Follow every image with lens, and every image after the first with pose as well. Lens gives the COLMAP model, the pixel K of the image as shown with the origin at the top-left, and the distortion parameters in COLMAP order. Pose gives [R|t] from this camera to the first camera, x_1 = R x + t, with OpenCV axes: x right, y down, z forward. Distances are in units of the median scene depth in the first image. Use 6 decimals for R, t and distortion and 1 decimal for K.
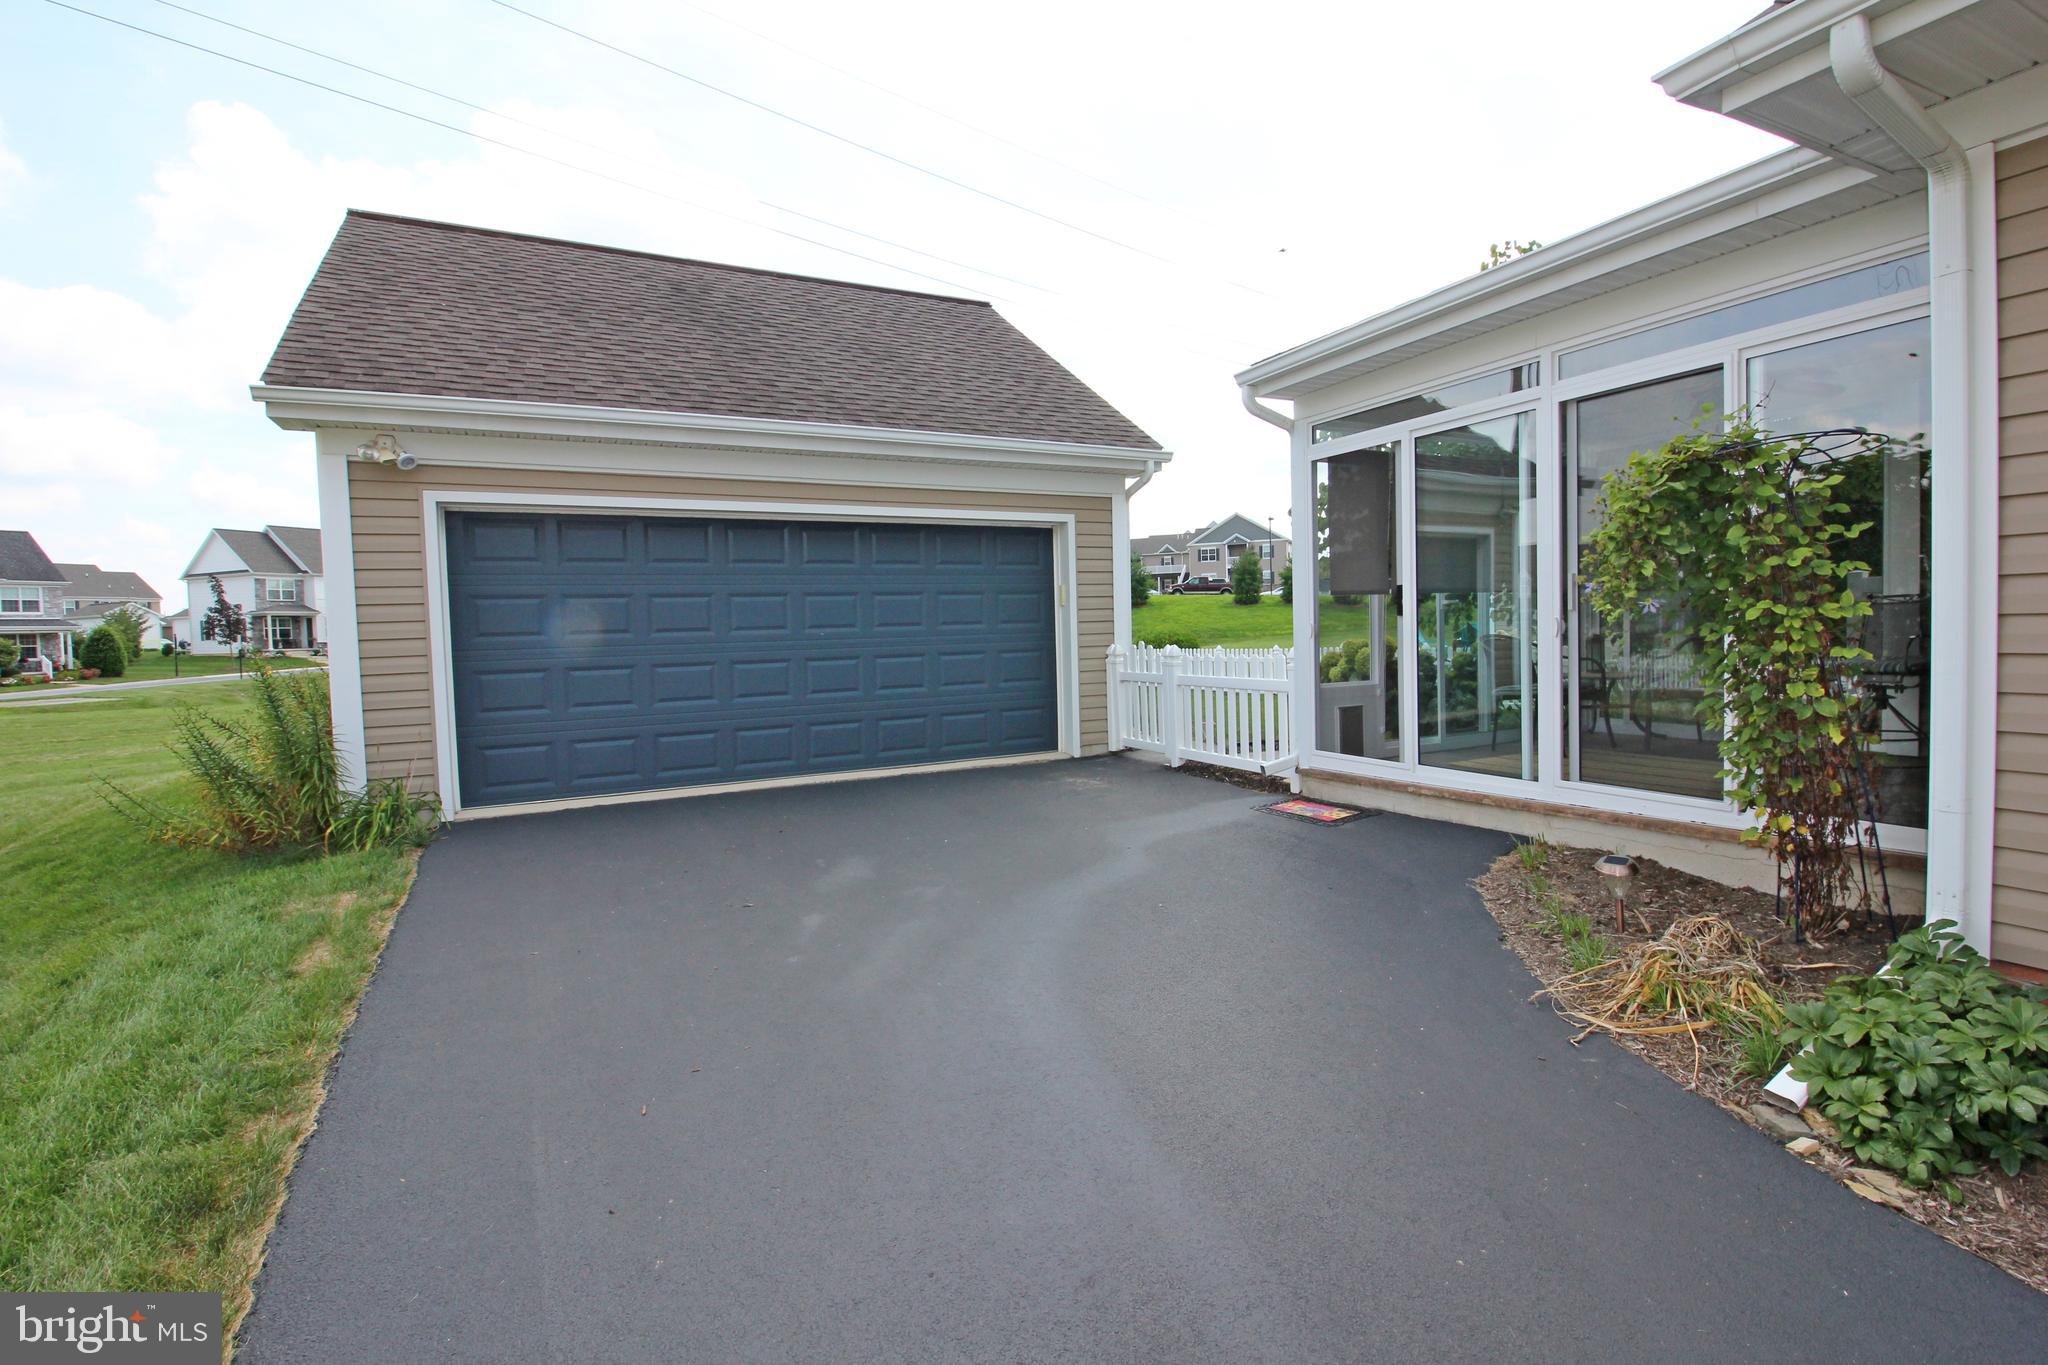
lens RADIAL K [[955.2, 0, 1023.4], [0, 955.2, 680.9], [0, 0, 1]] dist [-0.001566, -0.007404]
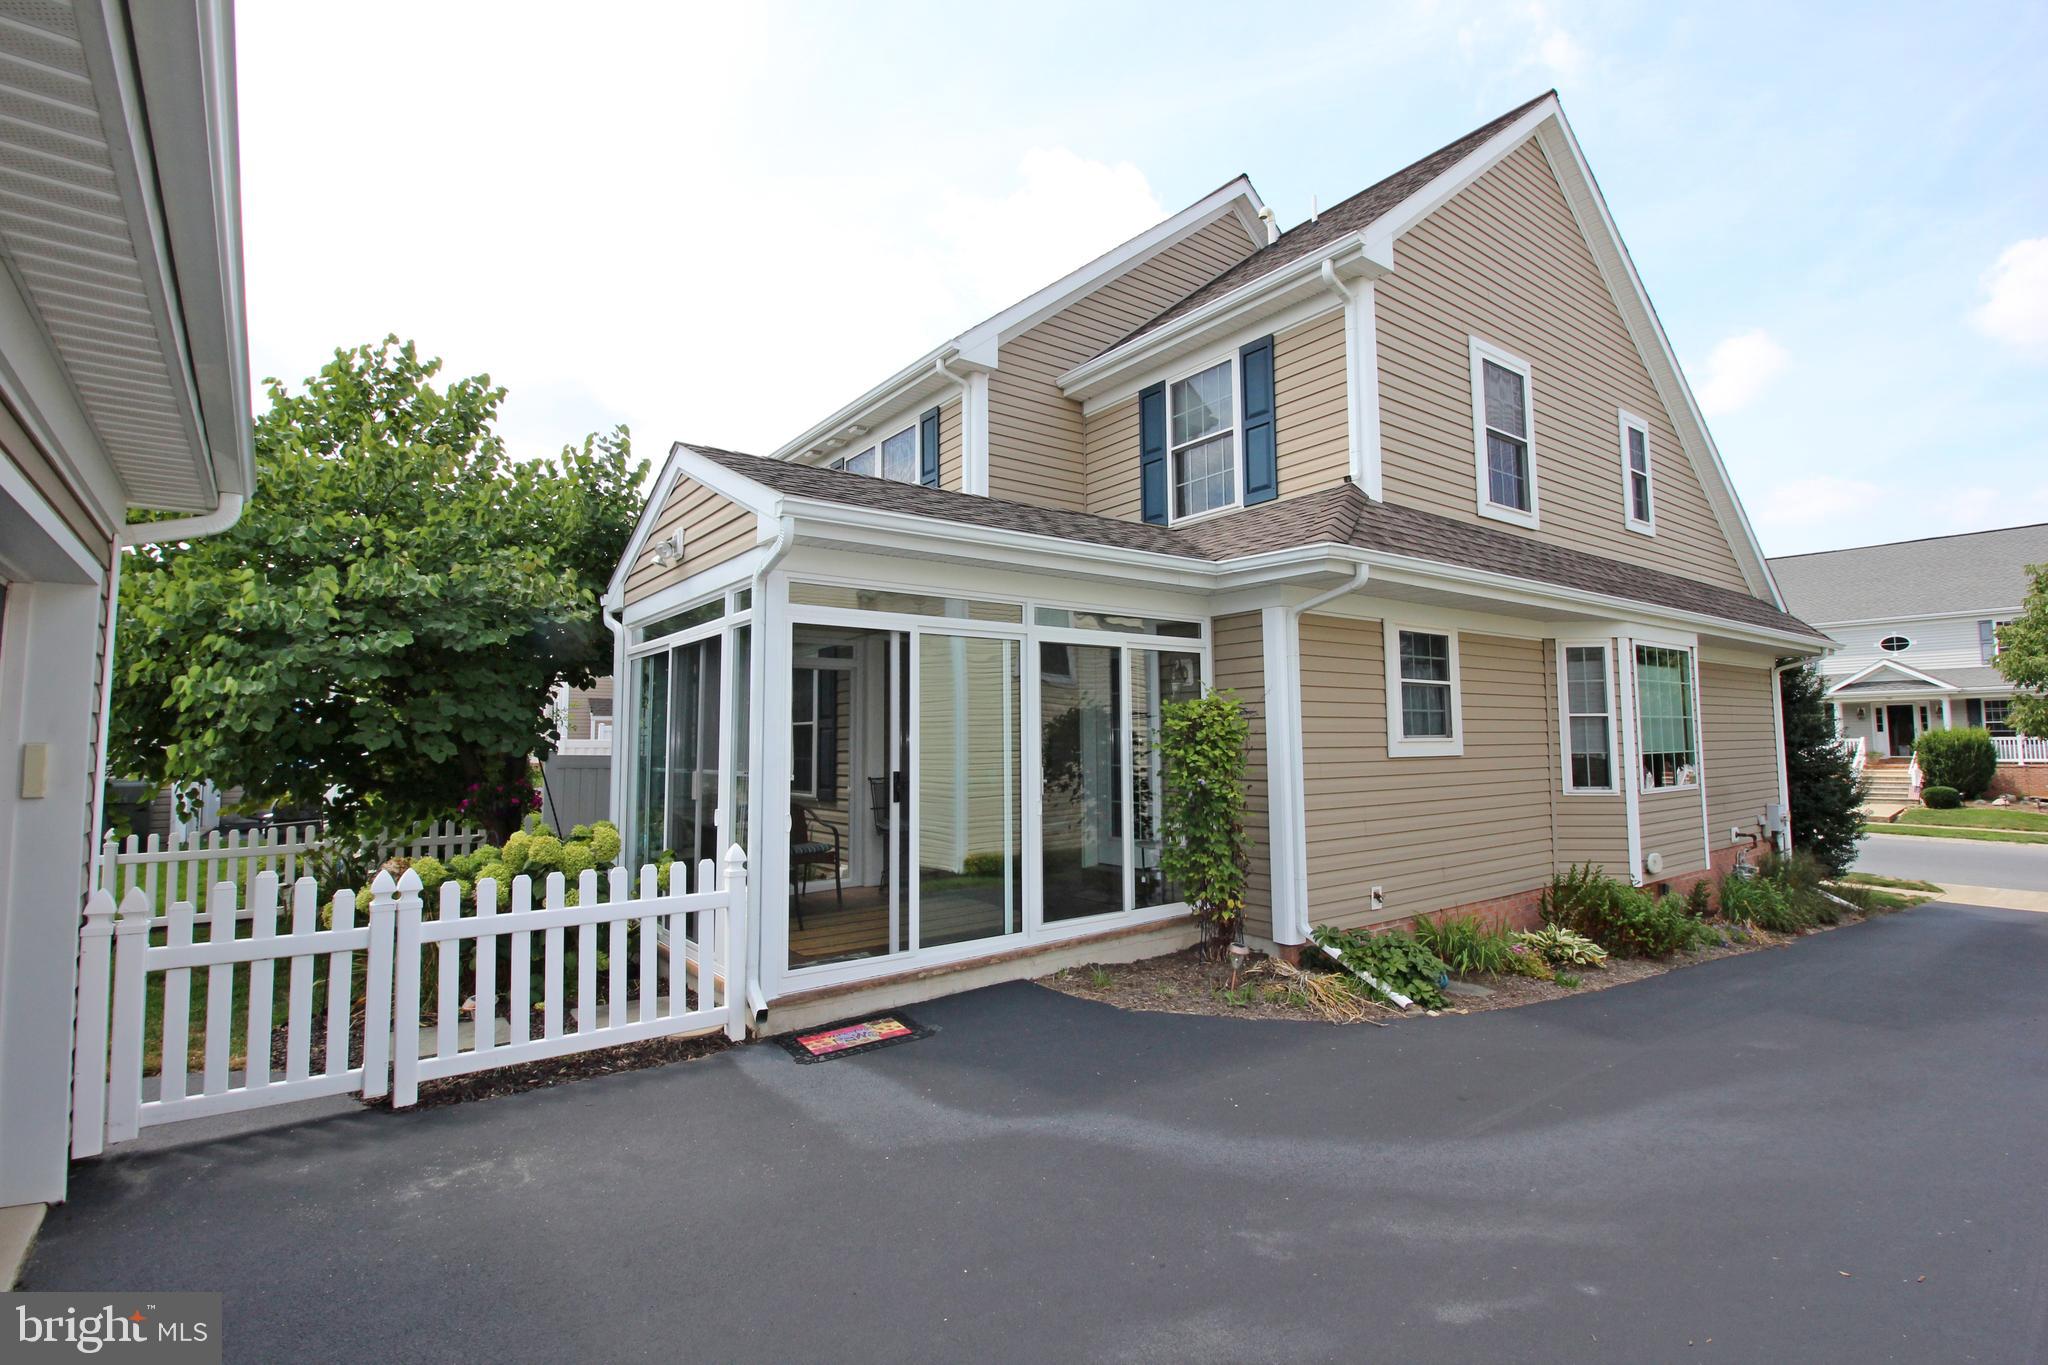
lens RADIAL K [[955.2, 0, 1037.1], [0, 955.2, 673.4], [0, 0, 1]] dist [-0.001566, -0.007404]
pose [[-0.220403, 0.103235, 0.969930, -0.075202], [0.074243, 0.993274, -0.088849, -0.012516], [-0.972579, 0.052428, -0.226585, 0.128590]]
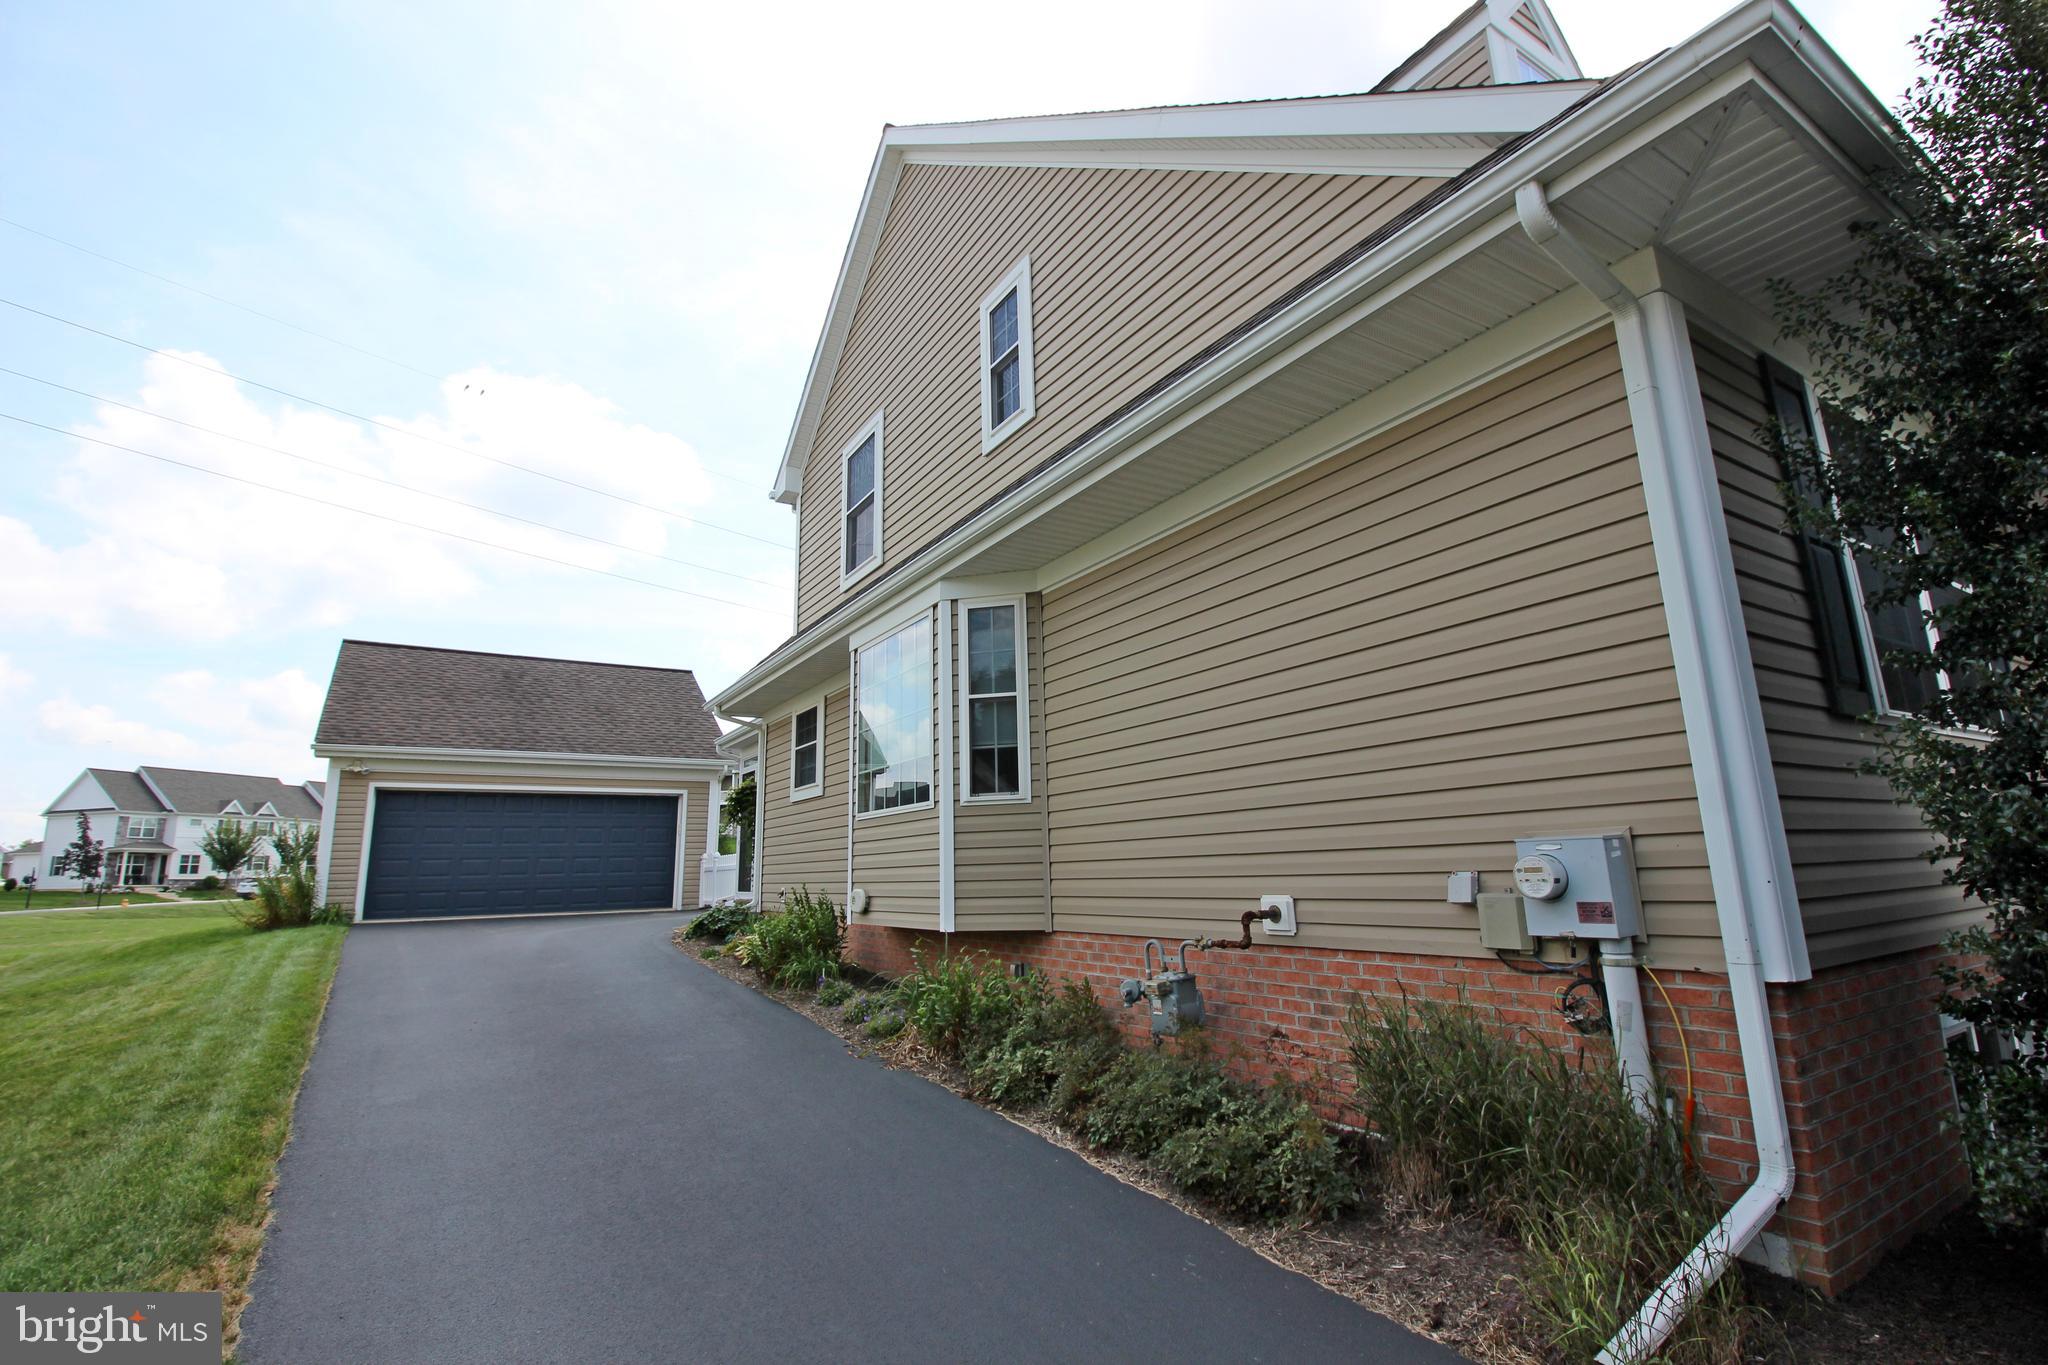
lens RADIAL K [[955.2, 0, 1011.7], [0, 955.2, 681.5], [0, 0, 1]] dist [-0.001566, -0.007404]
pose [[0.995148, 0.023354, 0.095579, 0.077767], [0.001658, 0.967303, -0.253617, 0.017620], [-0.098377, 0.252545, 0.962571, -0.160044]]
